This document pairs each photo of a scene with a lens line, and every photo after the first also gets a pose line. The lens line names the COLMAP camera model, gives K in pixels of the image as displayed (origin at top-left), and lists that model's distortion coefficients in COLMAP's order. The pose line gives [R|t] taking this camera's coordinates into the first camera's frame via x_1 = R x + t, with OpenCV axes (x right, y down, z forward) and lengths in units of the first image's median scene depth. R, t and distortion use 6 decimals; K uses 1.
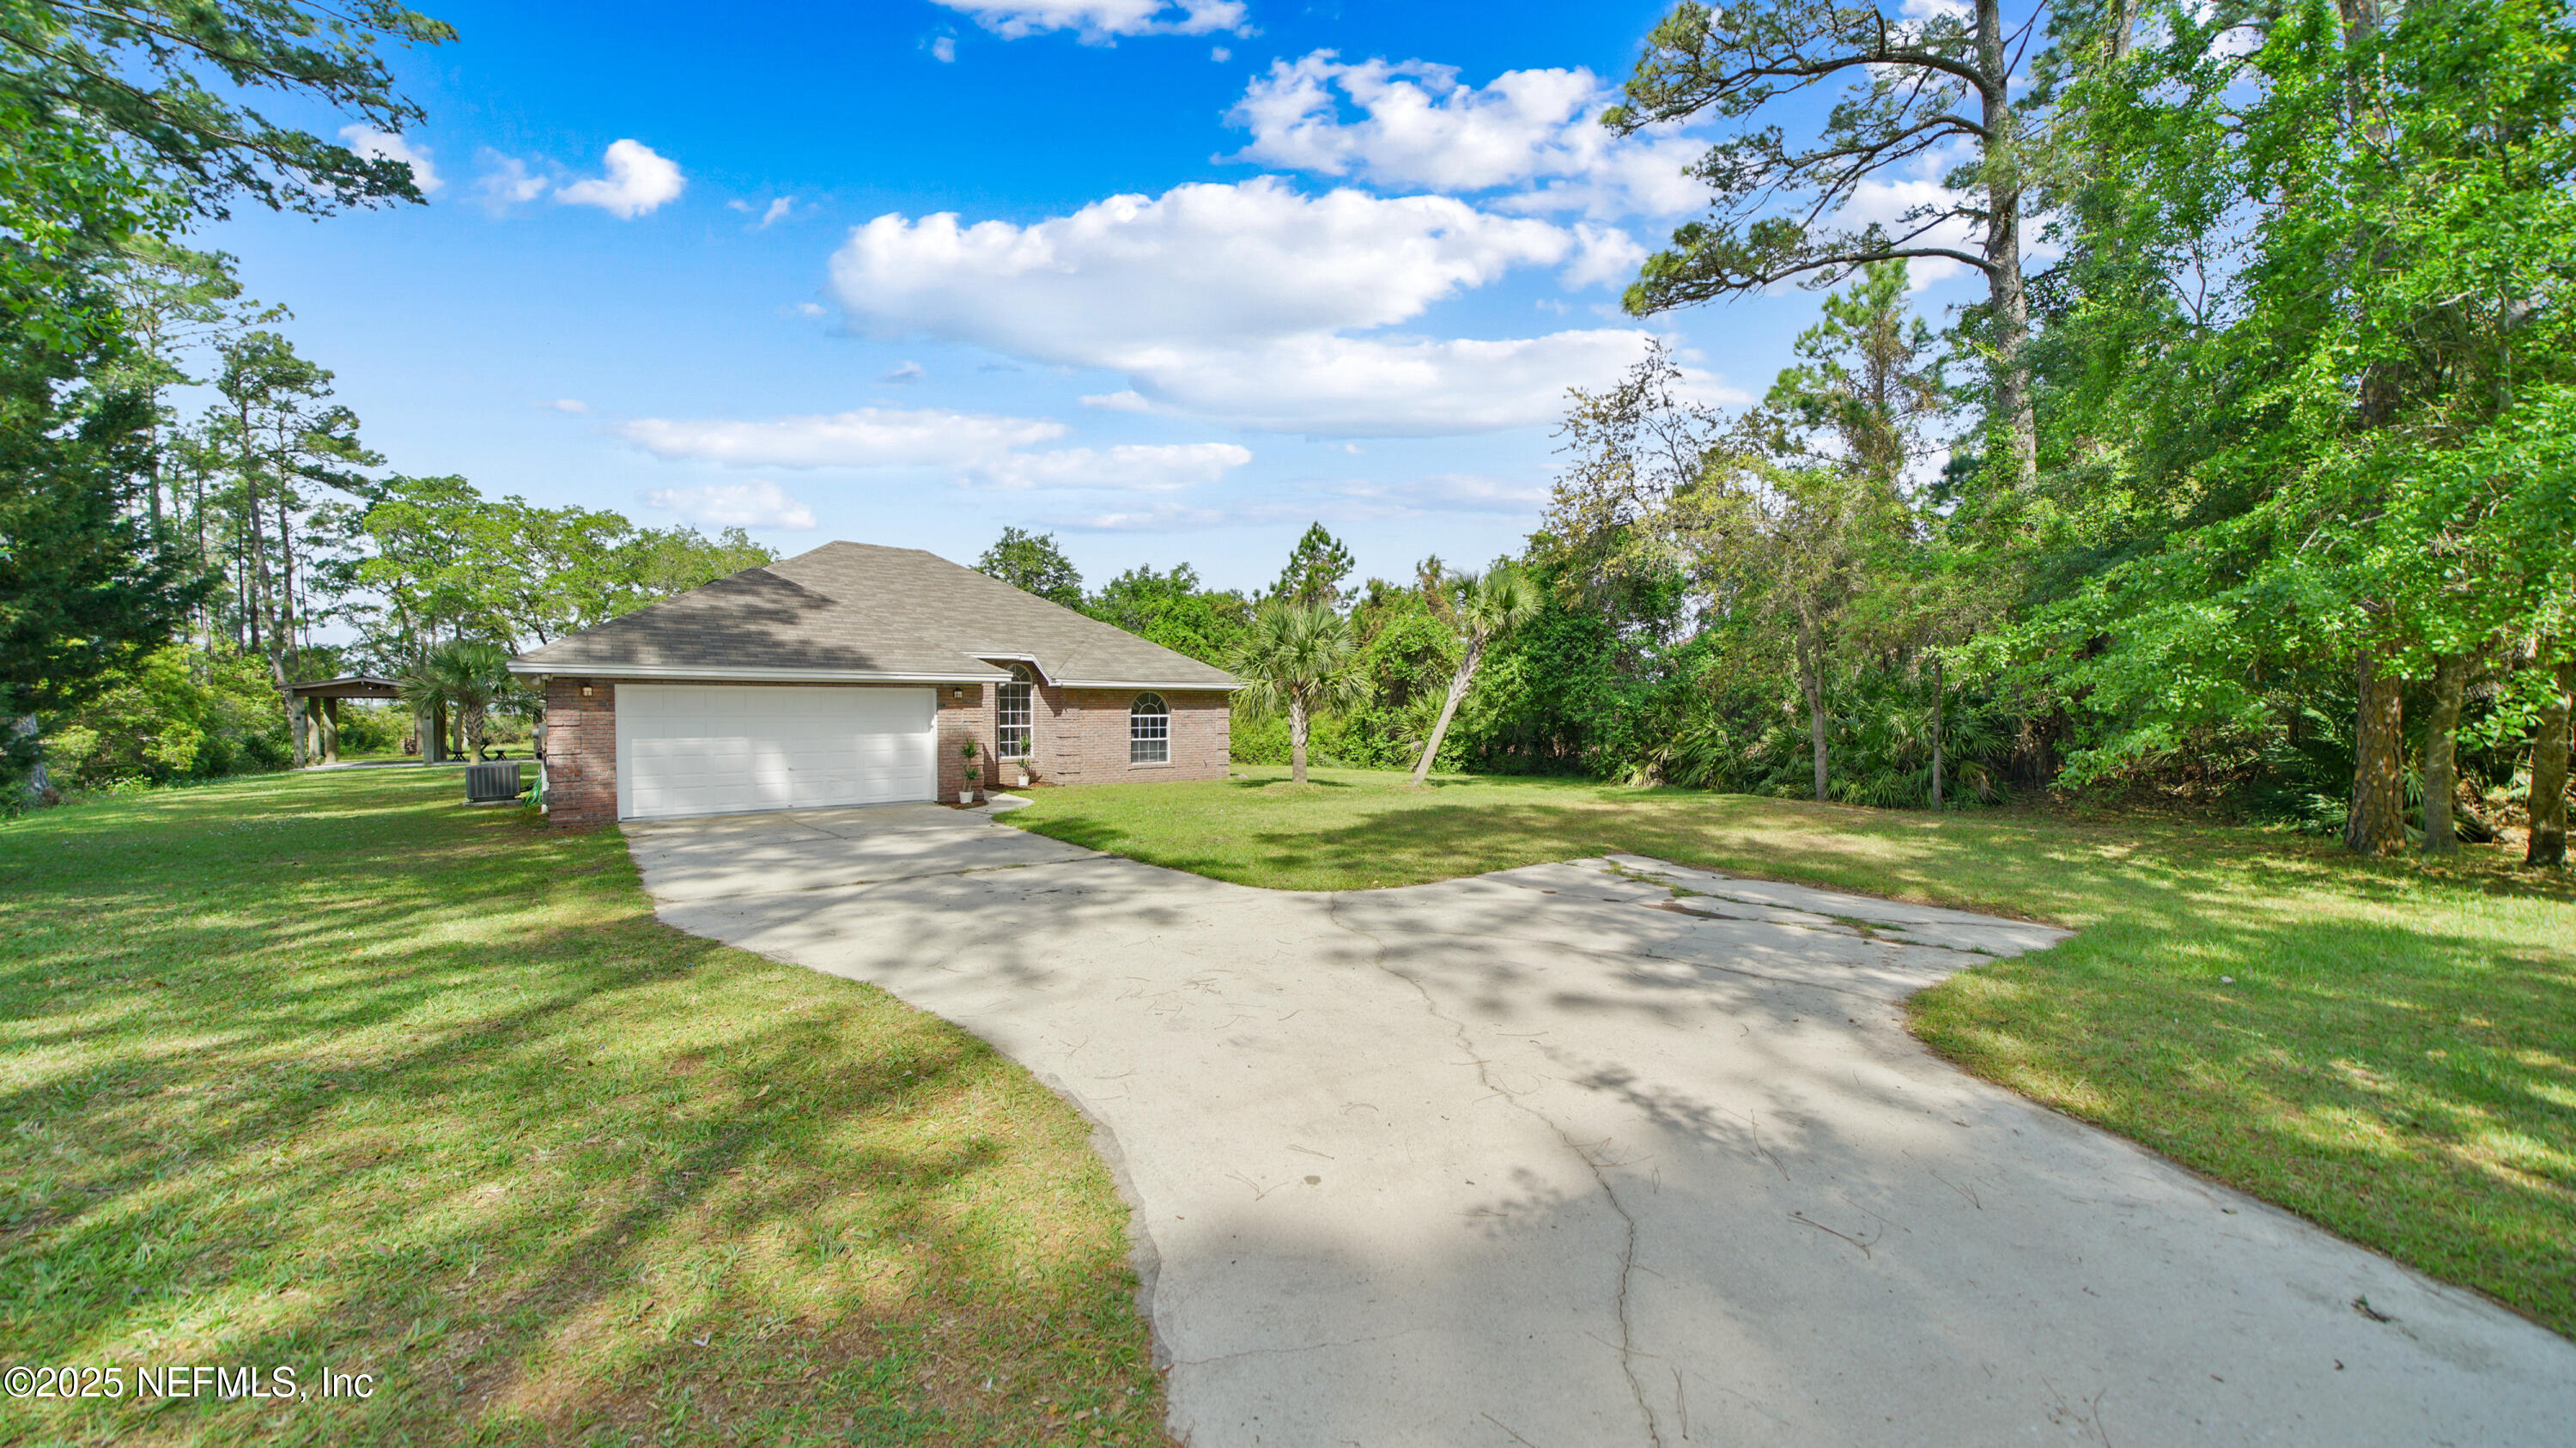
lens RADIAL K [[899.5, 0, 1287.6], [0, 899.5, 708.9], [0, 0, 1]] dist [-0.002324, -0.000137]
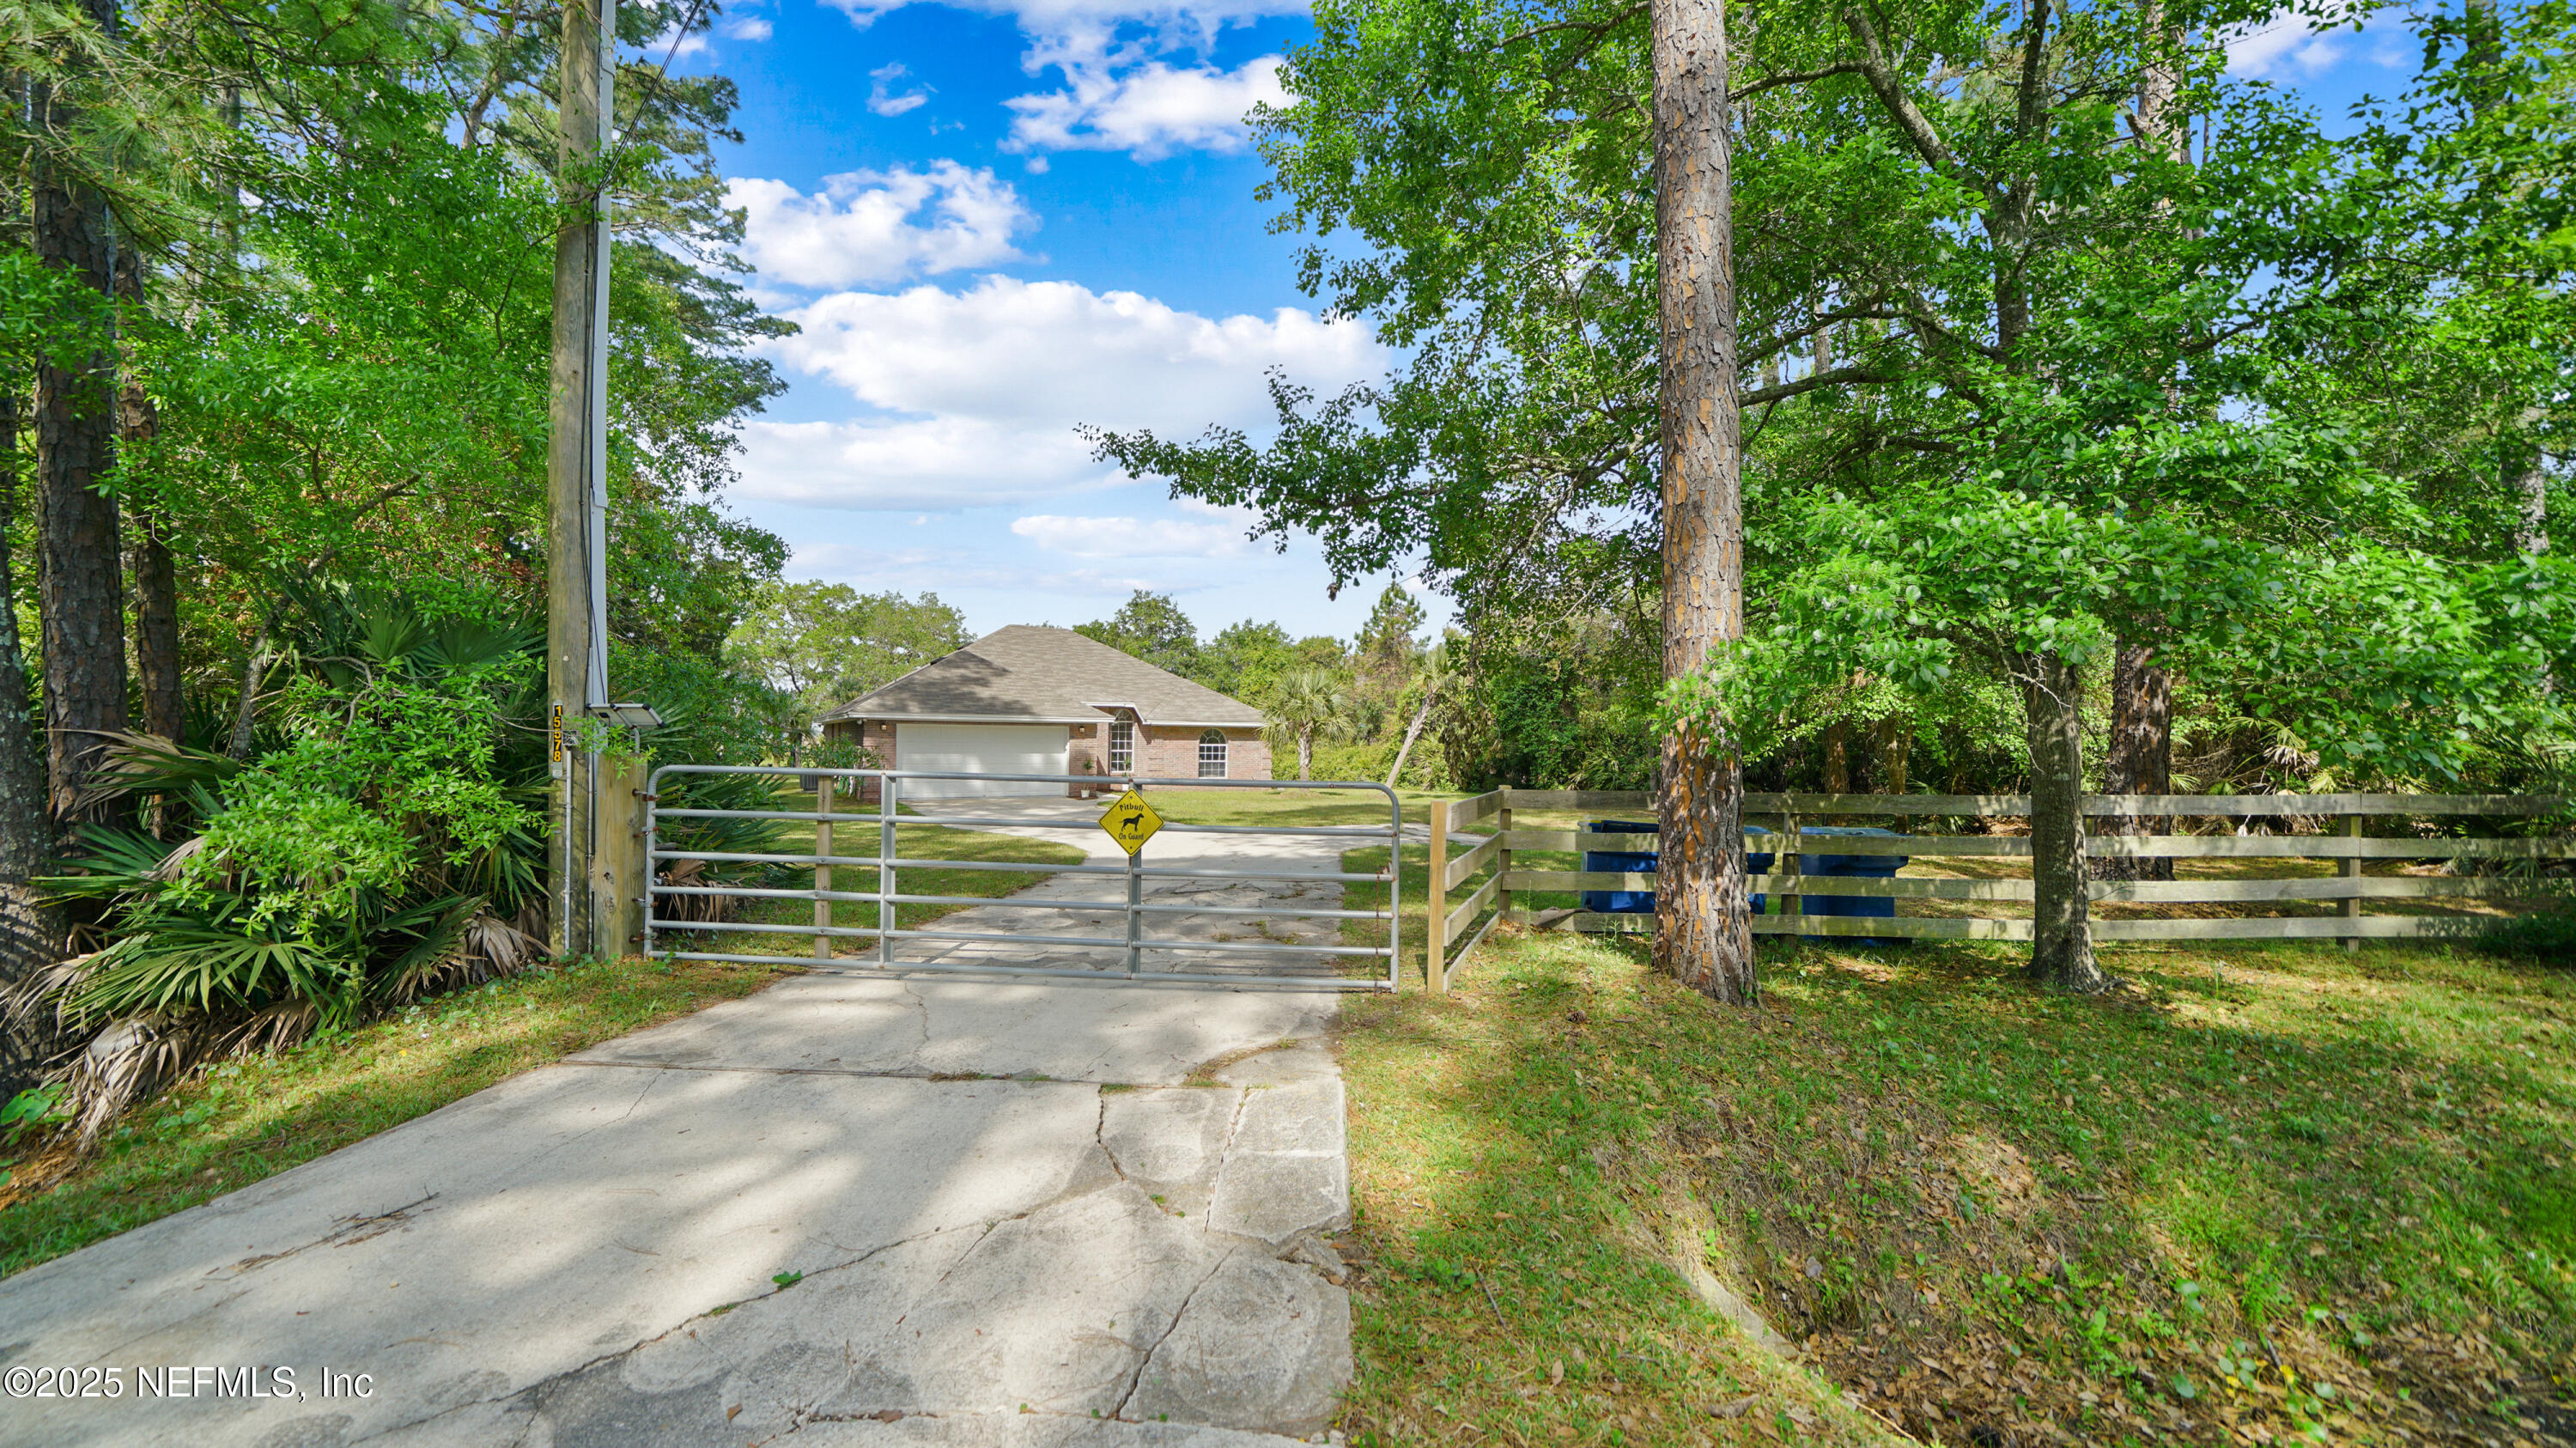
lens RADIAL K [[899.5, 0, 1287.6], [0, 899.5, 708.9], [0, 0, 1]] dist [-0.002324, -0.000137]
pose [[0.988491, 0.005690, -0.151174, 0.189207], [-0.010927, 0.999368, -0.033834, -0.002660], [0.150886, 0.035096, 0.987928, -0.421660]]
